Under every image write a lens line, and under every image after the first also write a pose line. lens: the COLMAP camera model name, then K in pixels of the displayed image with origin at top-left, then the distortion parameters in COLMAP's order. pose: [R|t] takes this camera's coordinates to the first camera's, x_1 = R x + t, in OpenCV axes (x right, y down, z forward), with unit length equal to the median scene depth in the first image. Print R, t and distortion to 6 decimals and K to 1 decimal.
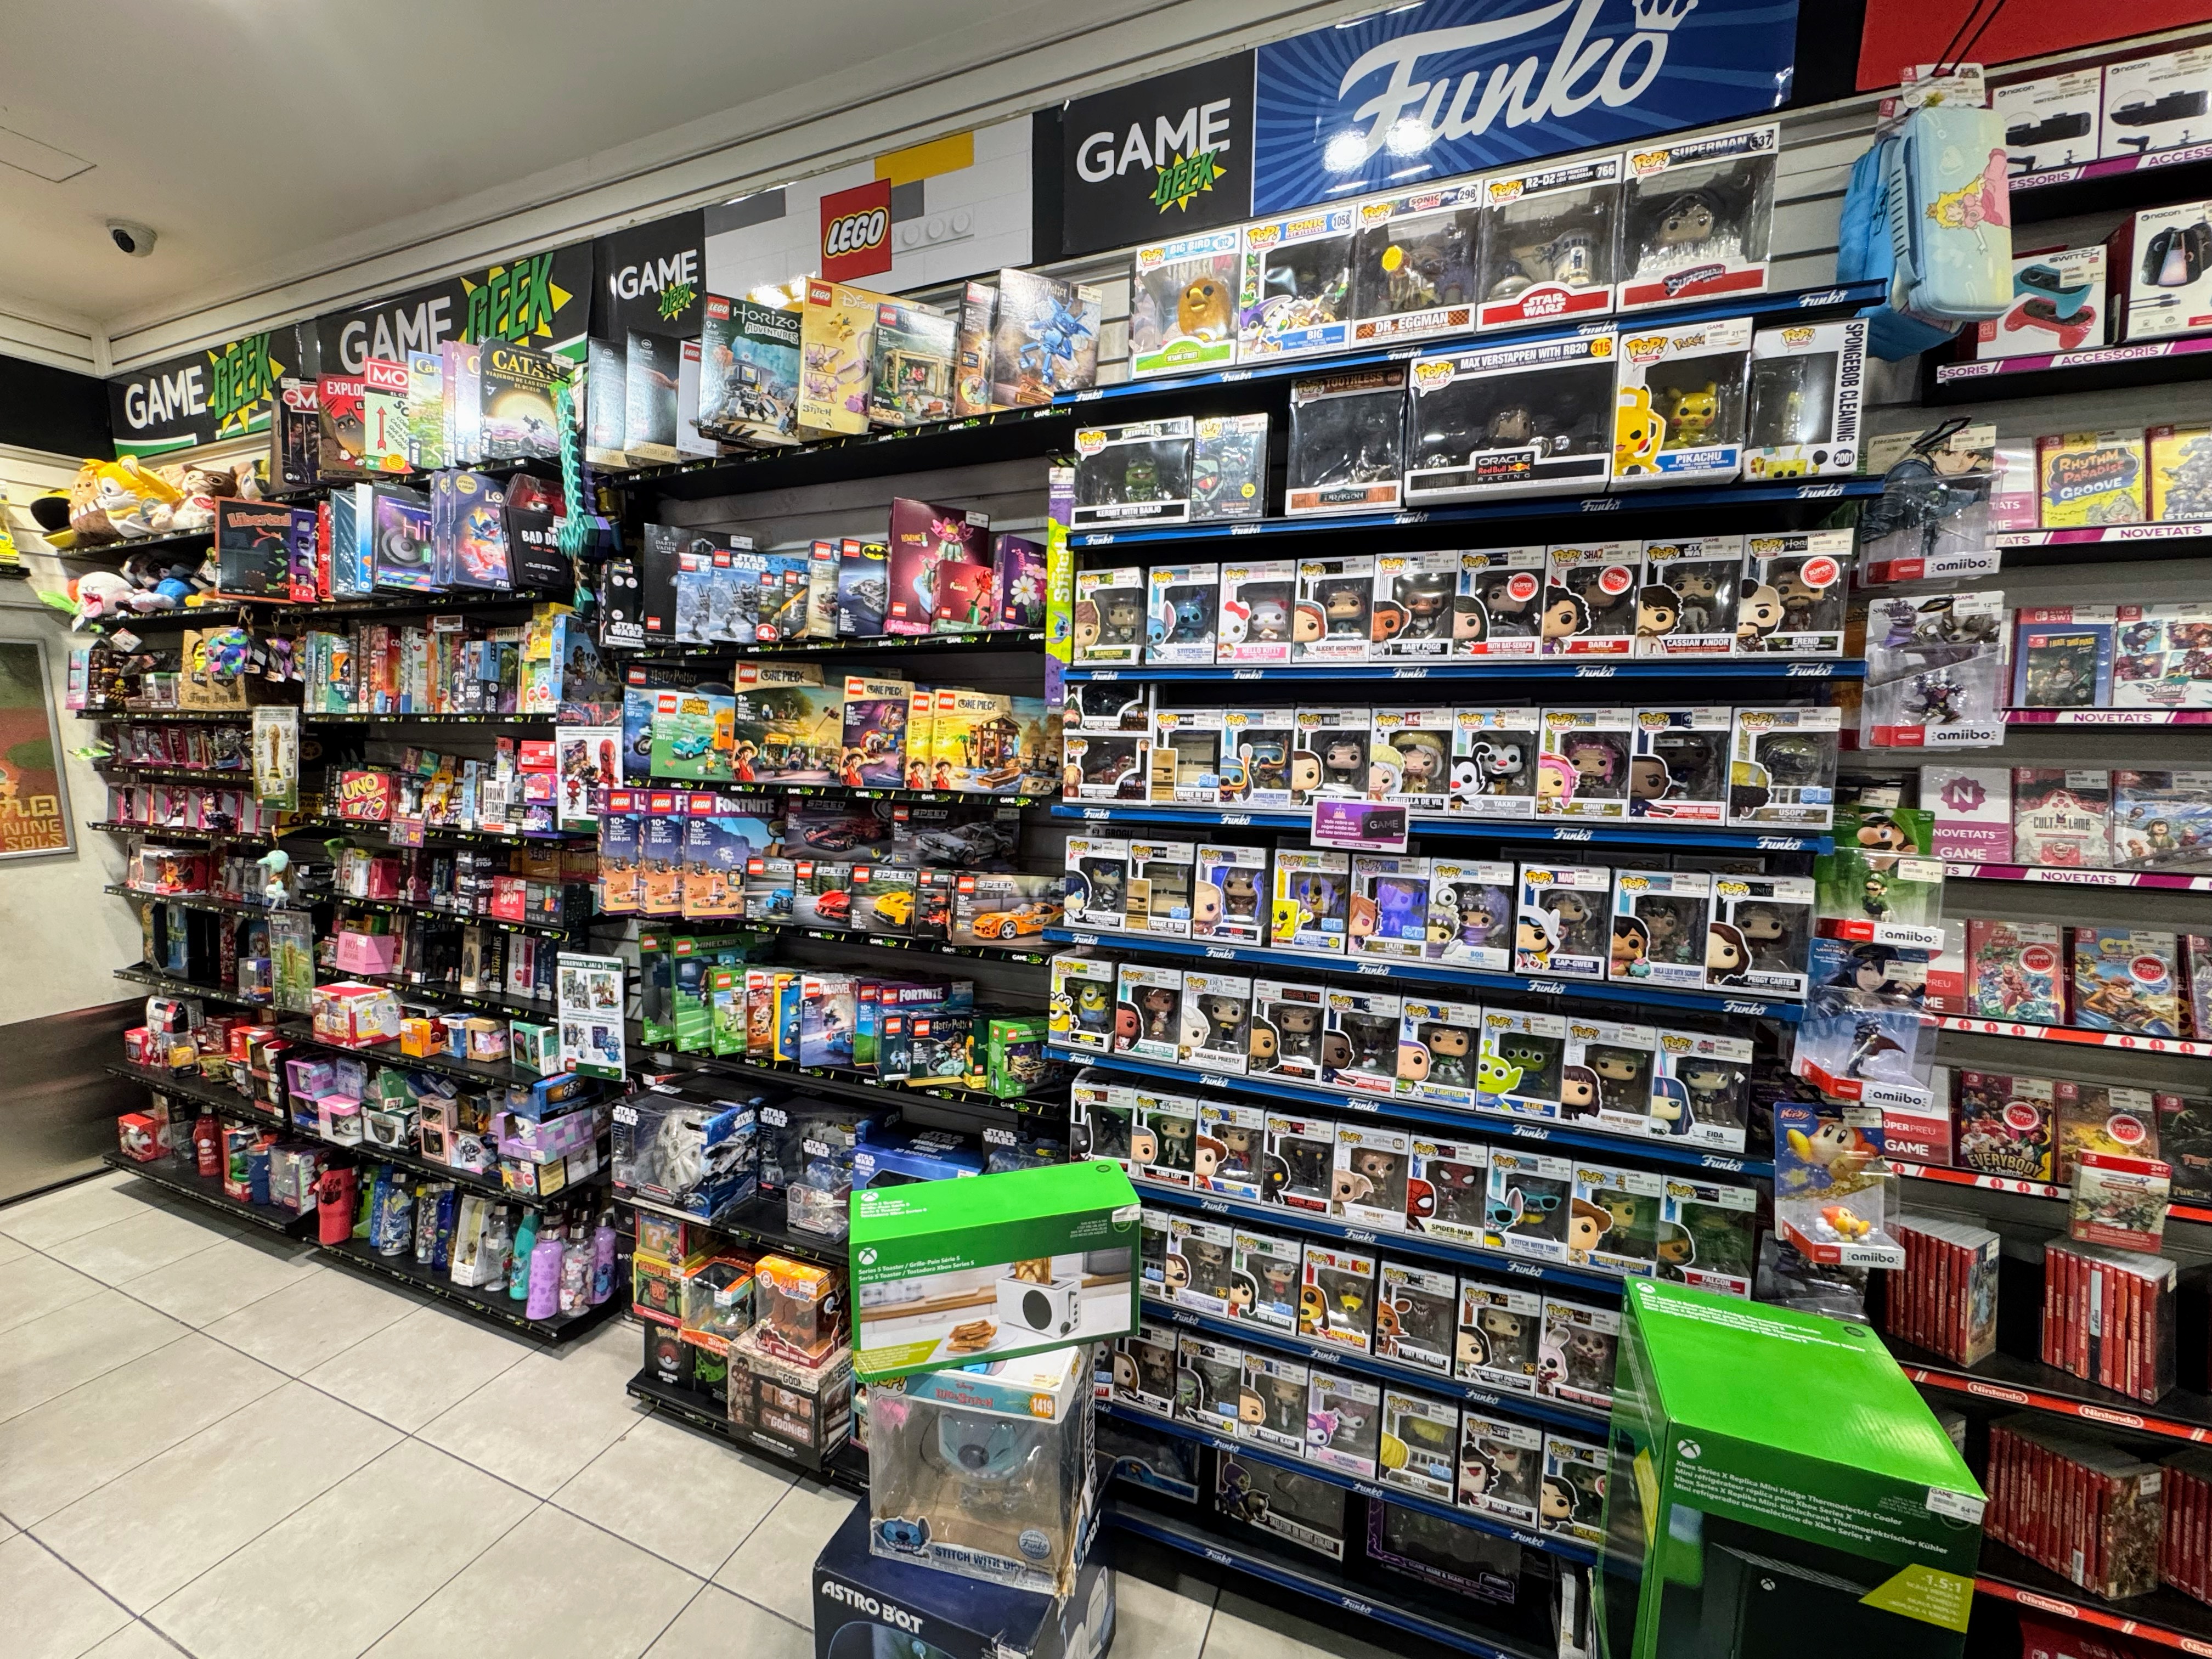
lens RADIAL K [[891.4, 0, 1110.1], [0, 891.4, 823.8], [0, 0, 1]] dist [-0.004130, 0.000800]
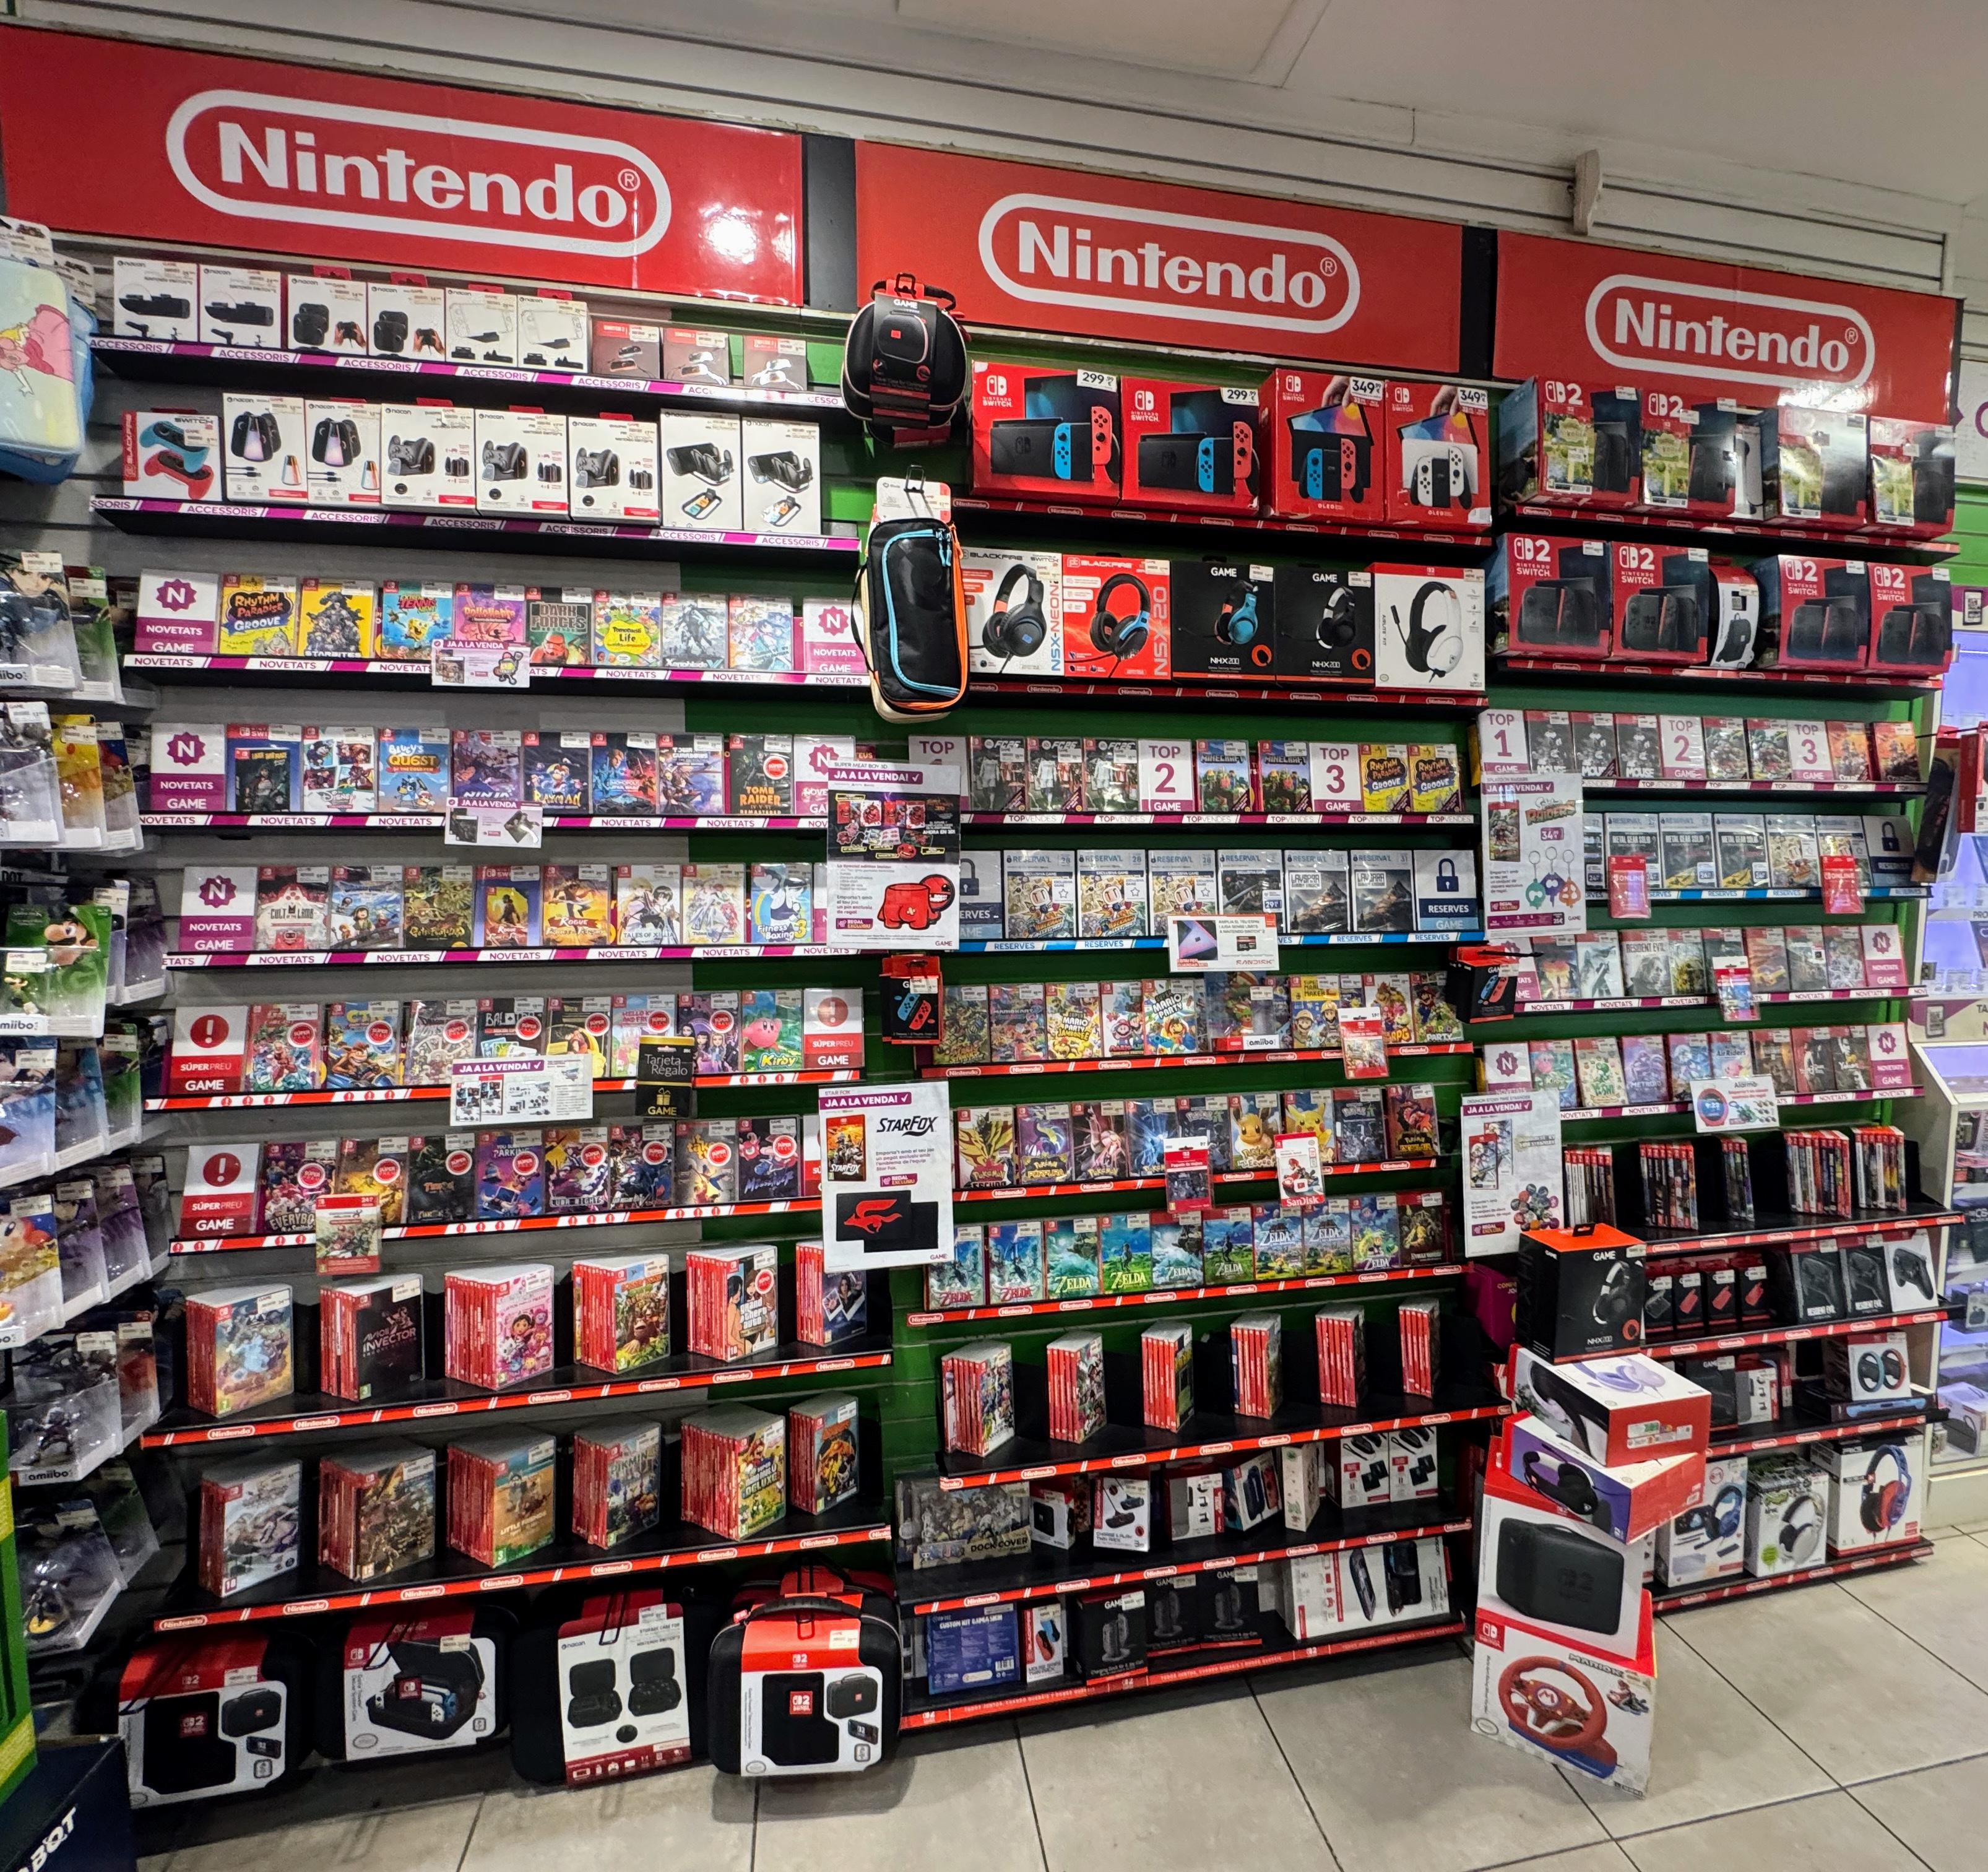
lens RADIAL K [[991.7, 0, 994.4], [0, 991.7, 928.9], [0, 0, 1]] dist [-0.006484, 0.001826]
pose [[0.836158, -0.048768, 0.546316, 1.161439], [0.069271, 0.997453, -0.016982, 0.106292], [-0.544096, 0.052043, 0.837407, -0.573159]]
